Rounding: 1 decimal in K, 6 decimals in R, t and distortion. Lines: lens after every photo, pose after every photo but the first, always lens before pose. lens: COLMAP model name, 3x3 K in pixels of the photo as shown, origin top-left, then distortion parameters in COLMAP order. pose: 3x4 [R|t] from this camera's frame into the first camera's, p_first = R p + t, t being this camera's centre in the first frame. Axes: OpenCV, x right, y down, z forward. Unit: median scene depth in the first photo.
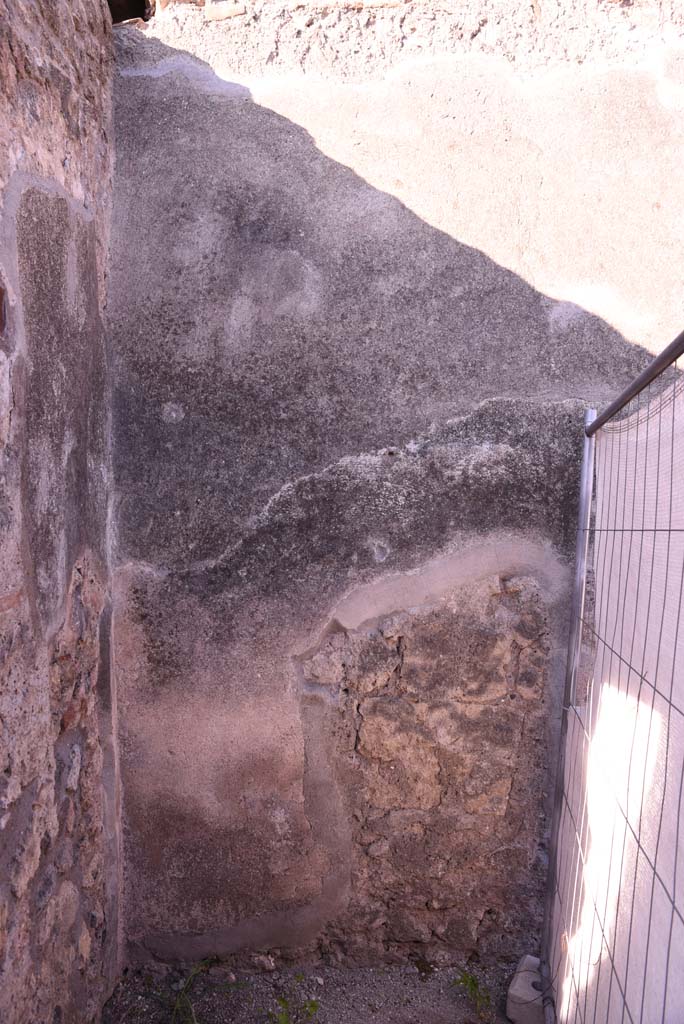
lens RADIAL K [[694.1, 0, 337.3], [0, 694.1, 509.2], [0, 0, 1]] dist [-0.136748, 0.094588]
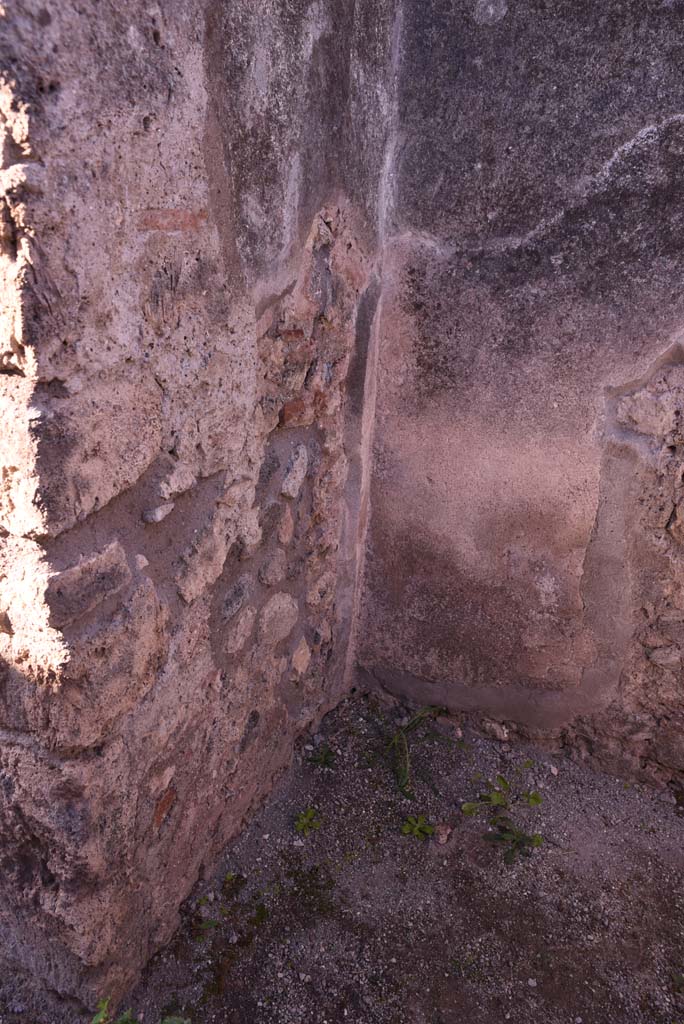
lens RADIAL K [[694.1, 0, 337.3], [0, 694.1, 509.2], [0, 0, 1]] dist [-0.136748, 0.094588]
pose [[0.880240, 0.229842, -0.415151, 0.012016], [-0.063923, 0.924329, 0.376204, 0.083358], [0.470203, -0.304613, 0.828324, 0.243177]]
